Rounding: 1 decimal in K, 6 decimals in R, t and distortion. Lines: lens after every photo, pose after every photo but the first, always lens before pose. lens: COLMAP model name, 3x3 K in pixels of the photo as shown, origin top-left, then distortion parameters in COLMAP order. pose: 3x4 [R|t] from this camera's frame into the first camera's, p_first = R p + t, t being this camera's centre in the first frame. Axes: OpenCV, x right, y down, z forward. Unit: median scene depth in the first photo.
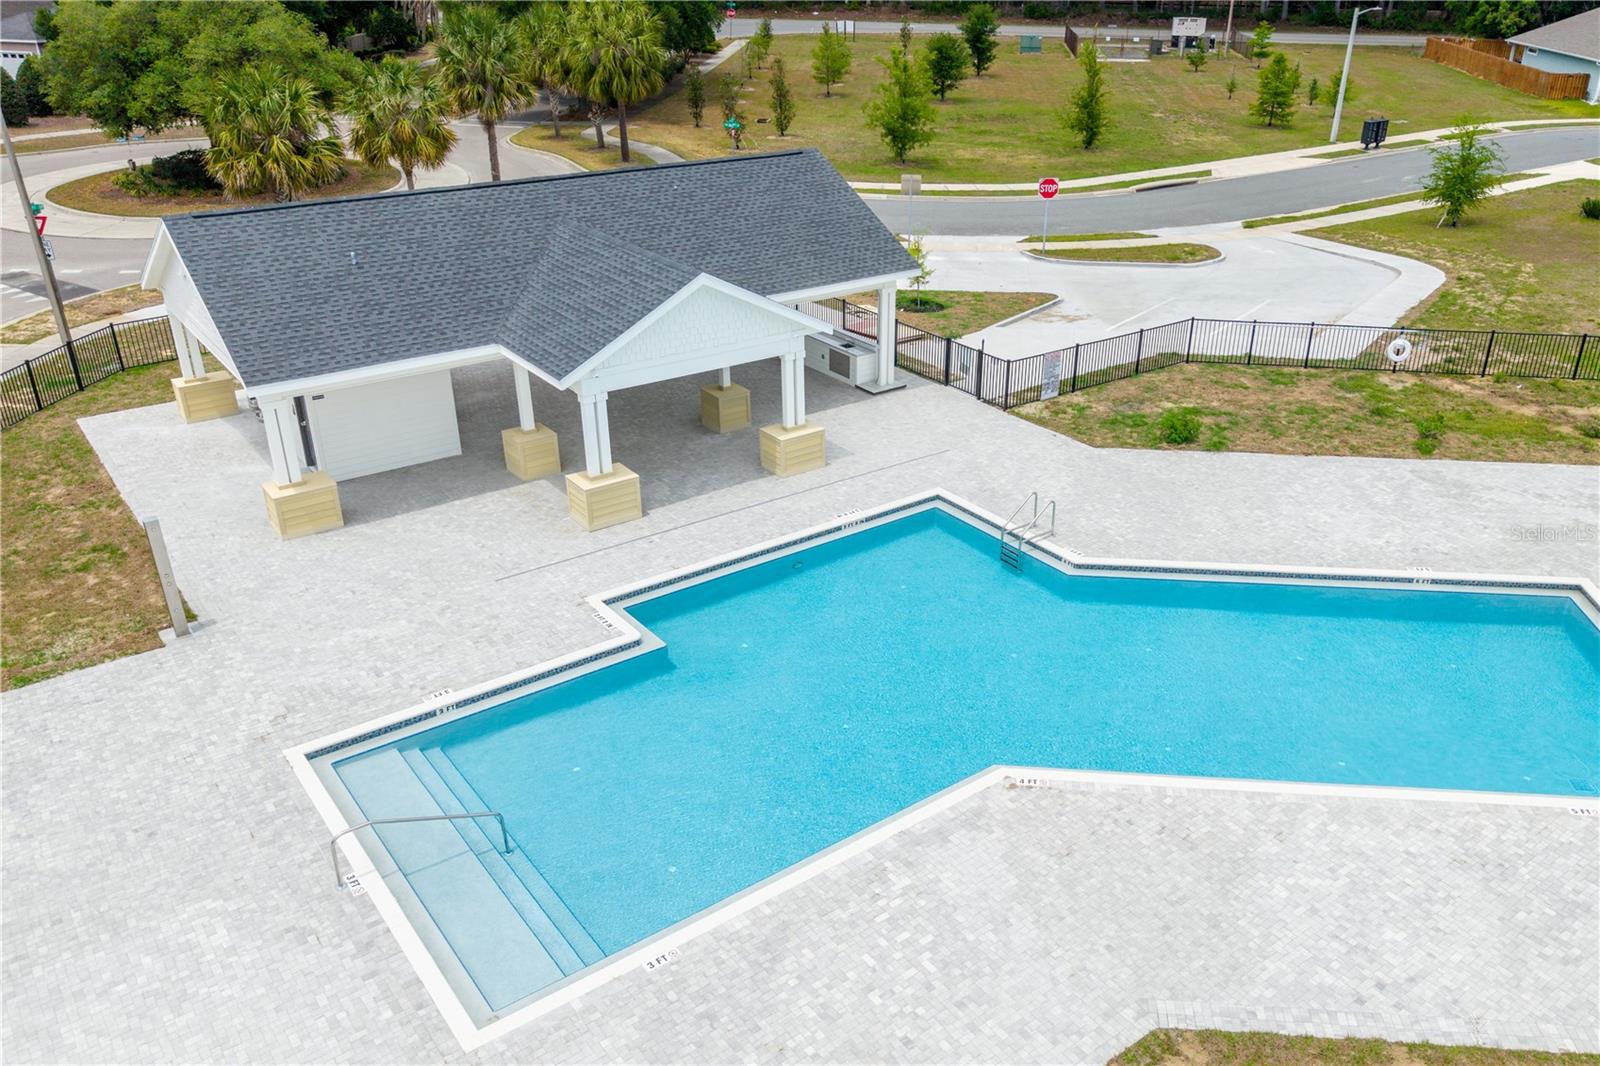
lens RADIAL K [[1263.1, 0, 869.2], [0, 1263.1, 535.7], [0, 0, 1]] dist [0.007741, -0.005581]
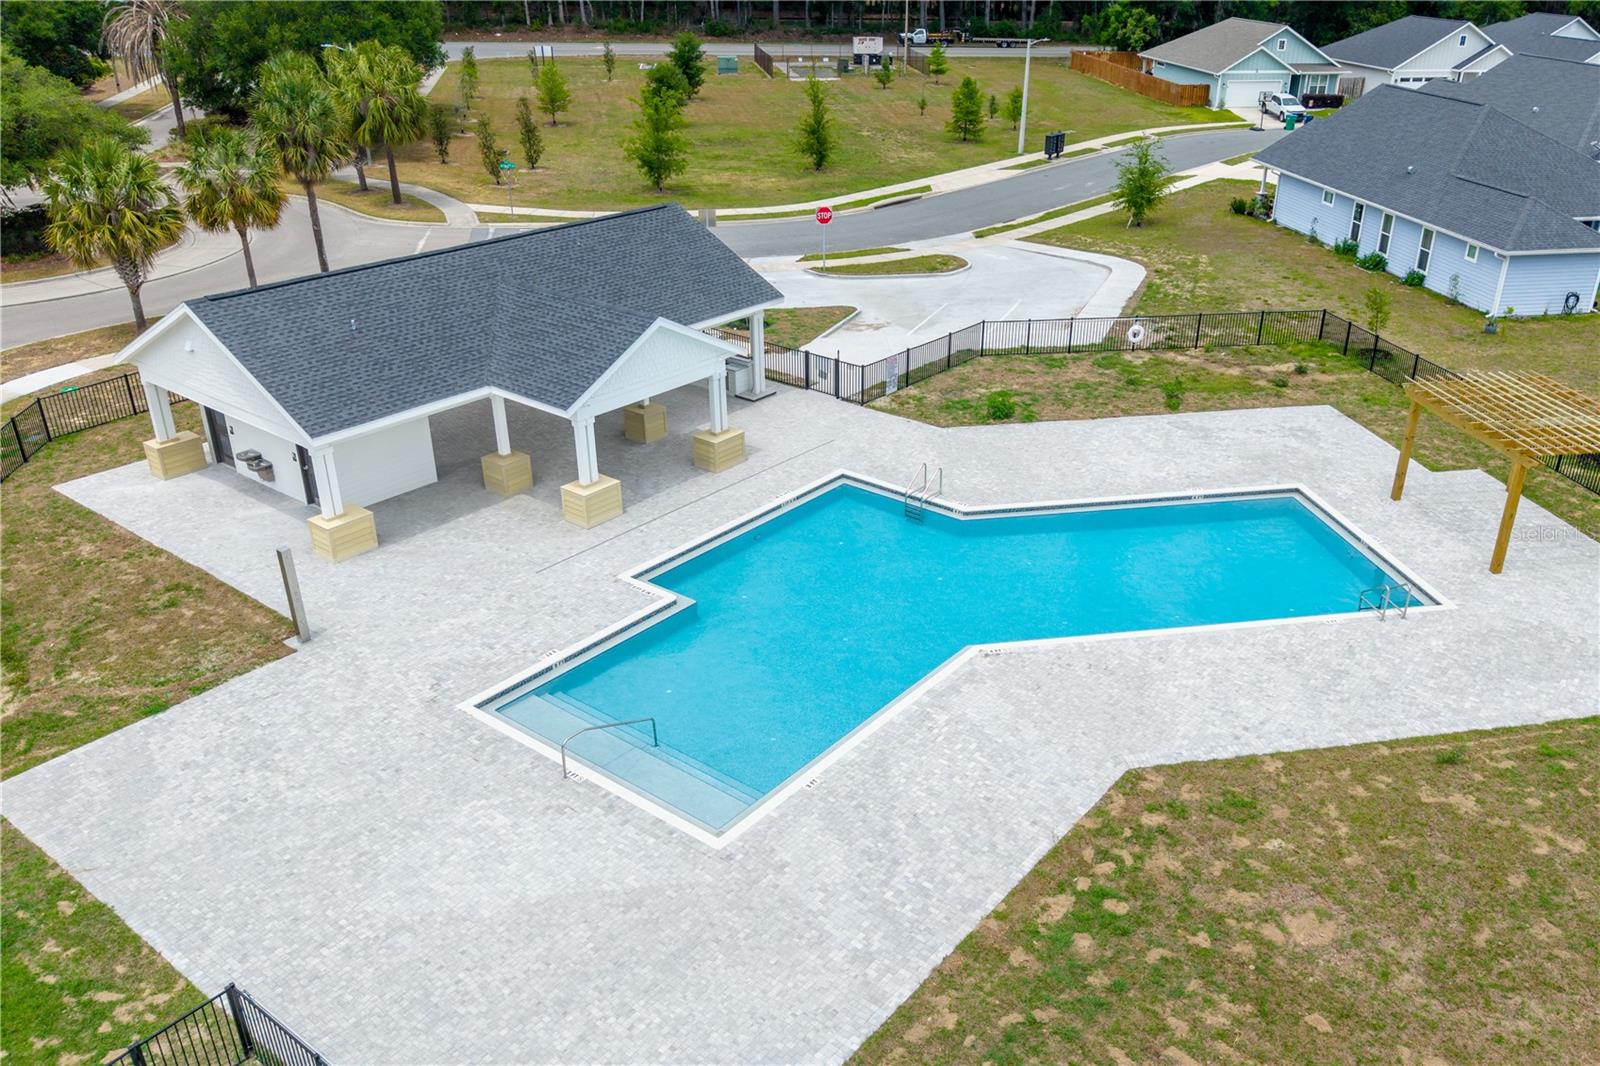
lens RADIAL K [[1266.7, 0, 862.7], [0, 1266.7, 533.6], [0, 0, 1]] dist [0.081791, -0.189450]
pose [[0.966181, -0.110938, 0.232779, -0.194685], [0.111551, 0.993702, 0.010572, 0.014140], [-0.232486, 0.015752, 0.972472, -0.223559]]
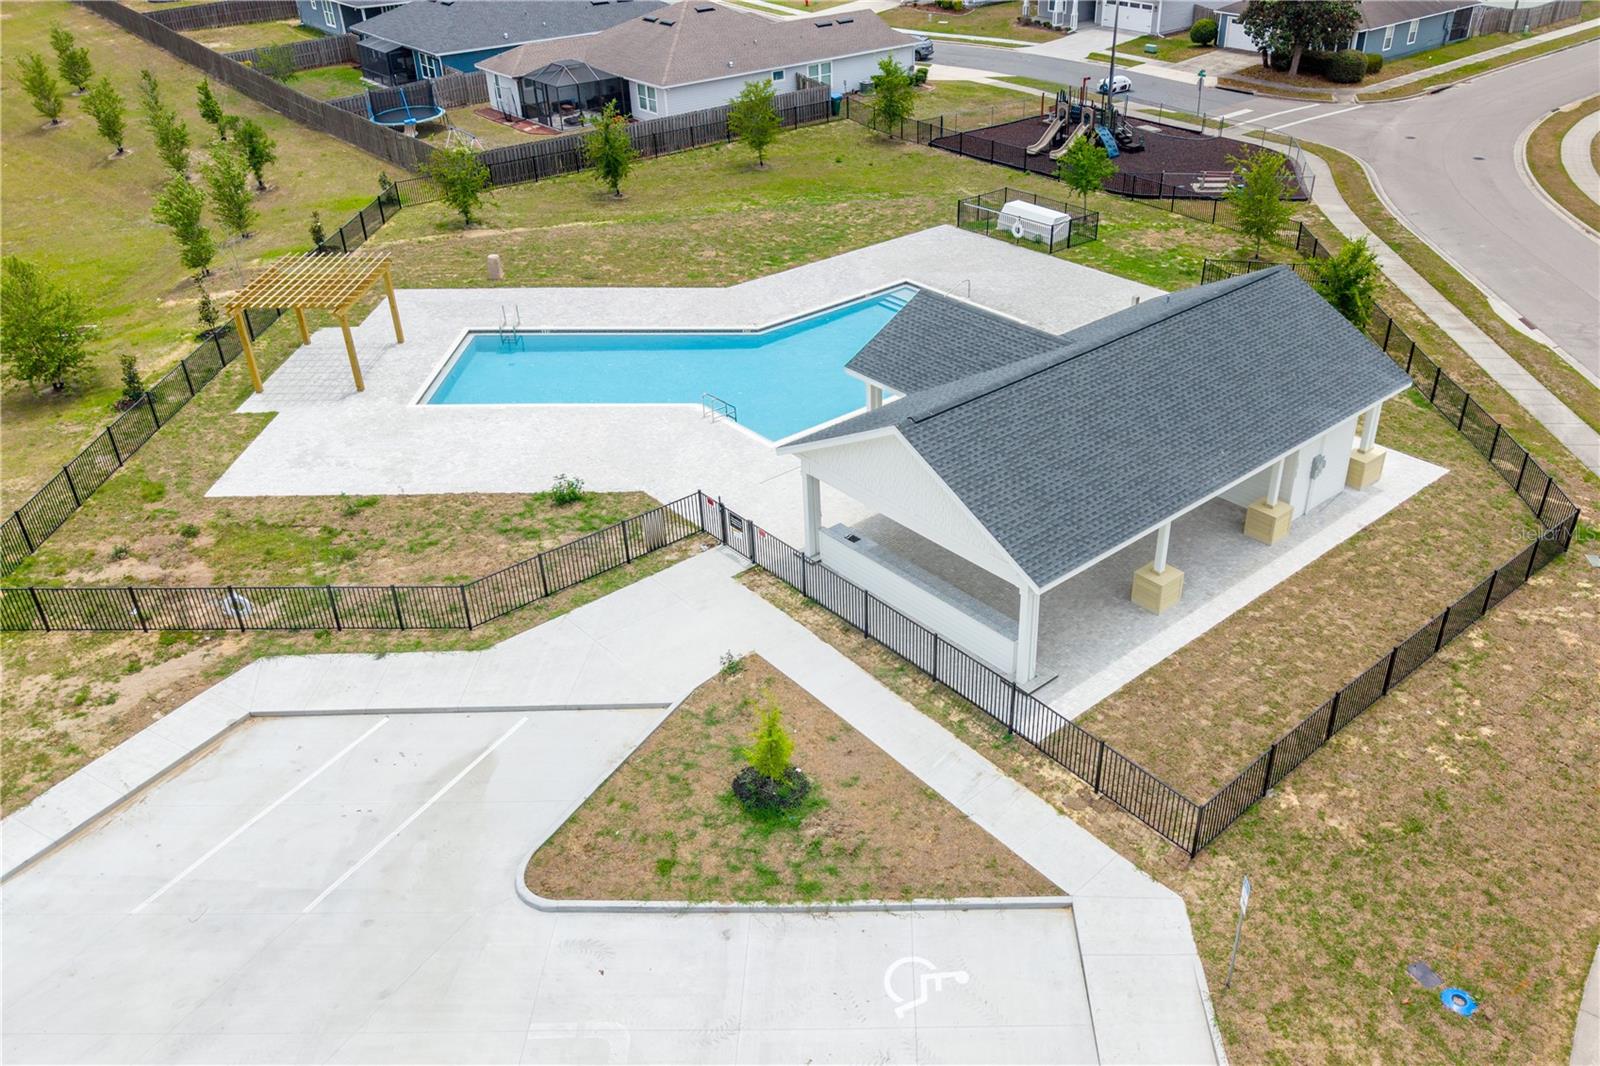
lens RADIAL K [[1266.7, 0, 862.7], [0, 1266.7, 533.6], [0, 0, 1]] dist [0.081791, -0.189450]
pose [[-0.997322, 0.032127, -0.065704, 0.039877], [-0.036929, 0.554234, 0.831541, -1.006868], [0.063130, 0.831741, -0.551563, 1.587844]]
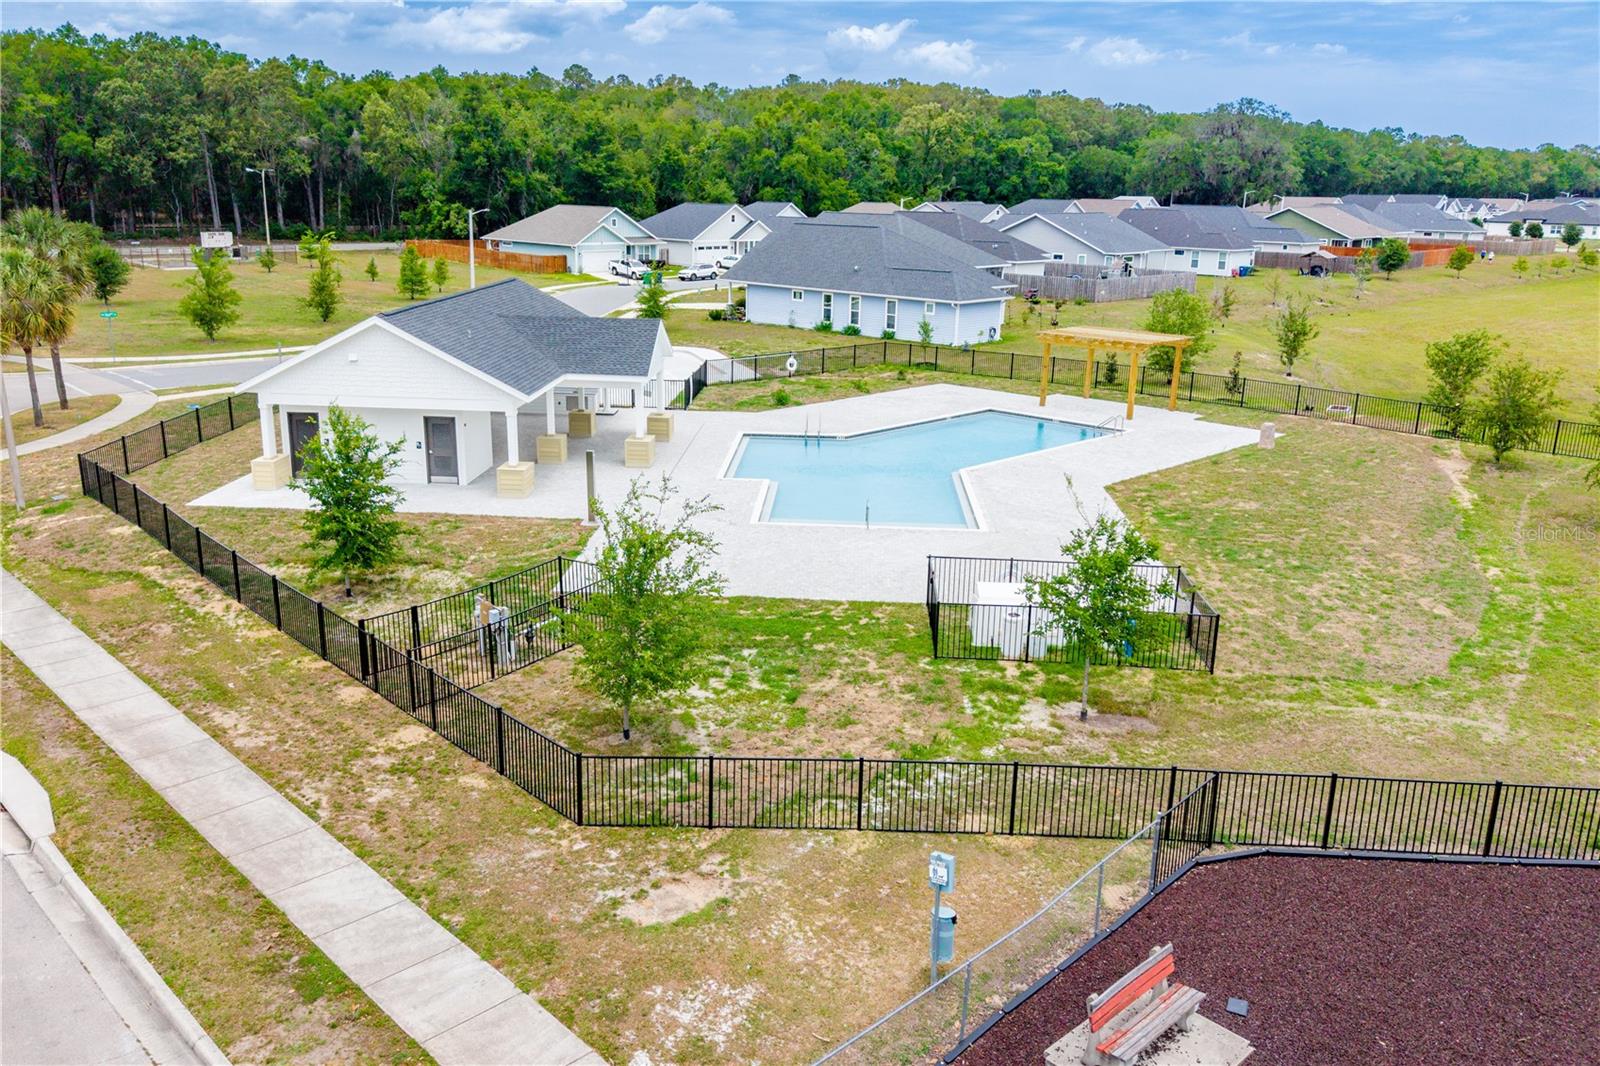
lens RADIAL K [[1279.0, 0, 758.1], [0, 1279.0, 532.7], [0, 0, 1]] dist [0.005630, -0.006068]
pose [[0.672381, -0.201322, 0.712302, -1.056279], [0.318617, 0.947308, -0.033017, 0.140339], [-0.668122, 0.249152, 0.701096, -0.224751]]
